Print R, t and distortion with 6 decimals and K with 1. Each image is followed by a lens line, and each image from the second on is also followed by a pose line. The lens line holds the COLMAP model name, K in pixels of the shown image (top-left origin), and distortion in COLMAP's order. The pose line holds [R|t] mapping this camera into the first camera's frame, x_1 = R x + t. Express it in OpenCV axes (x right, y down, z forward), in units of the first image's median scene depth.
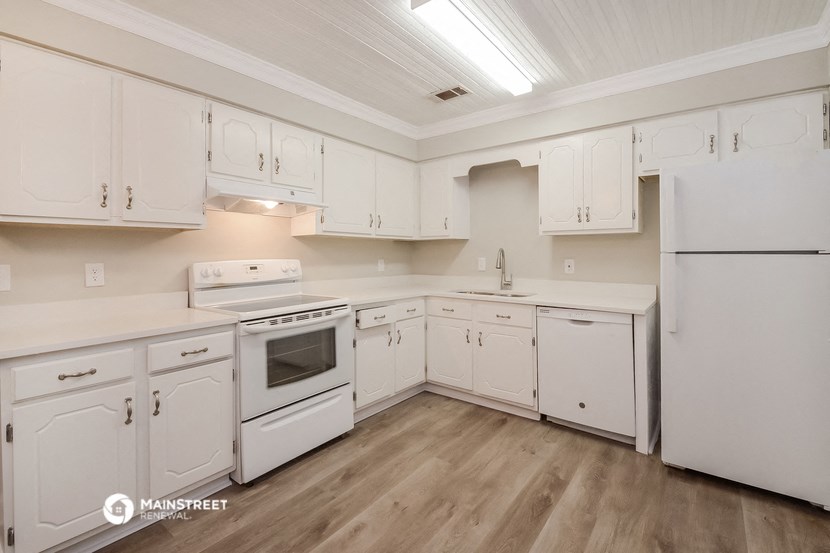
lens RADIAL K [[372.5, 0, 417.5], [0, 372.5, 248.2], [0, 0, 1]] dist [0.000404, -0.000437]
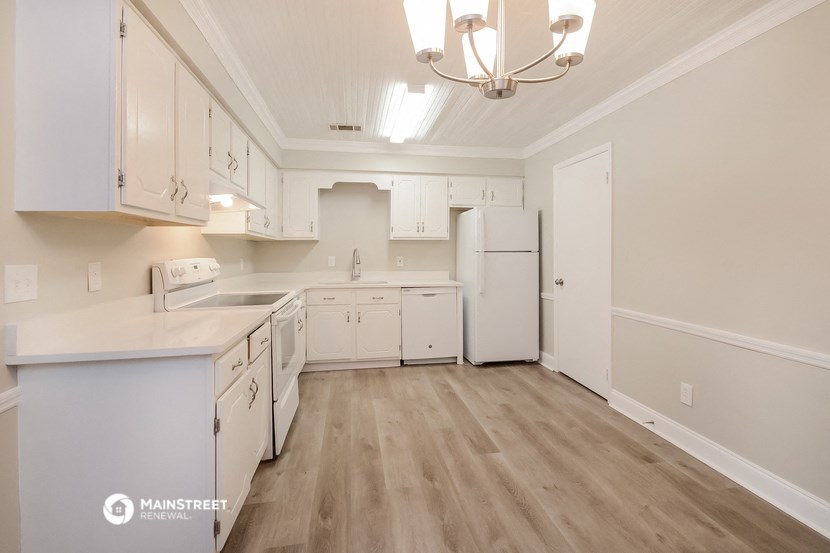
lens RADIAL K [[372.5, 0, 417.5], [0, 372.5, 248.2], [0, 0, 1]] dist [0.000404, -0.000437]
pose [[0.682927, 0.009457, 0.730426, -0.729258], [-0.007541, 0.999954, -0.005896, 0.006385], [-0.730448, -0.001482, 0.682967, -0.054901]]
